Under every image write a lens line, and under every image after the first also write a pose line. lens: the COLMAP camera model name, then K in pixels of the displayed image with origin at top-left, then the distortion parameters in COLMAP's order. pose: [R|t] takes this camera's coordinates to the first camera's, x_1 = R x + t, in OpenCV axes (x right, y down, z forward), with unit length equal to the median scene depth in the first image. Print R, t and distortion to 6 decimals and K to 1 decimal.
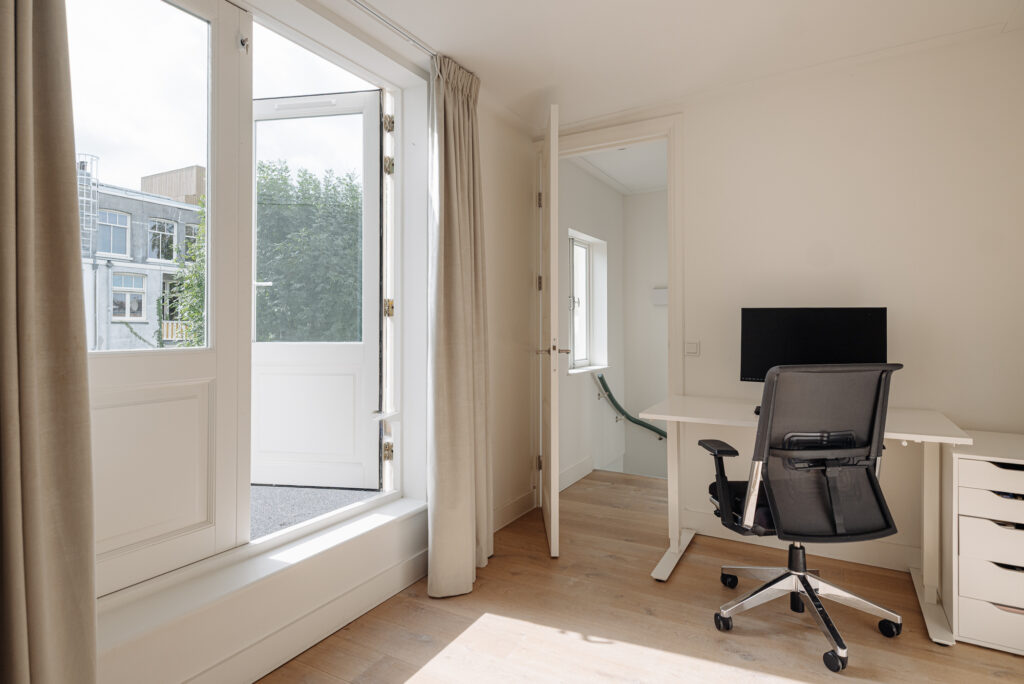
lens RADIAL K [[566.8, 0, 516.6], [0, 566.8, 323.0], [0, 0, 1]] dist [-0.004578, 0.000663]
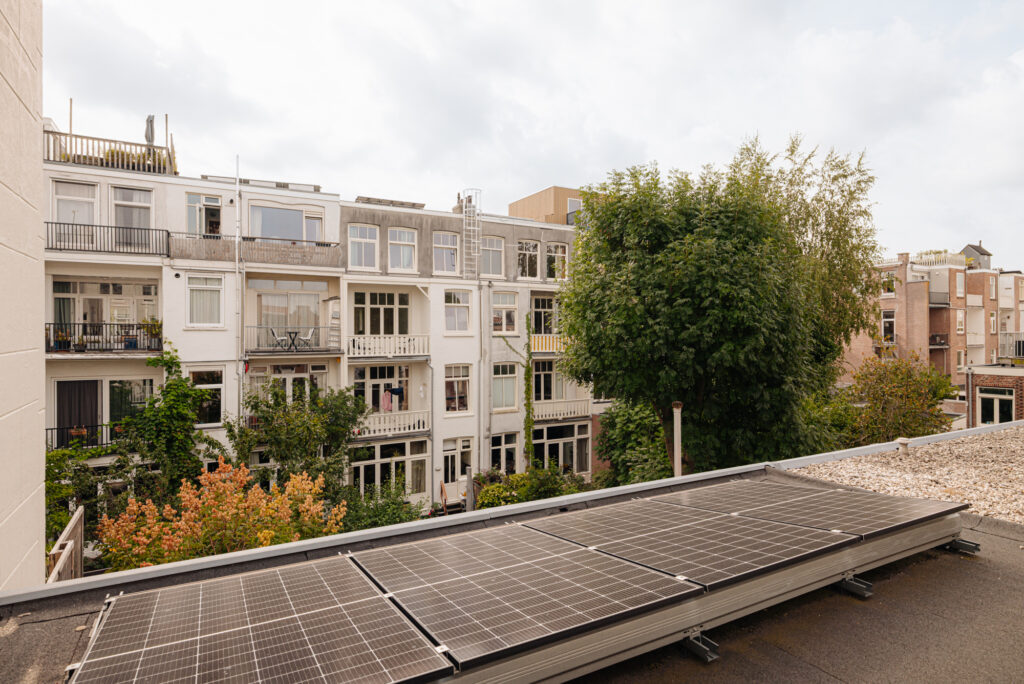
lens RADIAL K [[572.7, 0, 511.5], [0, 572.7, 335.3], [0, 0, 1]] dist [0.002568, 0.000304]
pose [[0.844648, -0.004025, -0.535307, -0.078089], [0.010957, 0.999892, 0.009770, -0.014014], [0.535210, -0.014117, 0.844601, 0.063254]]
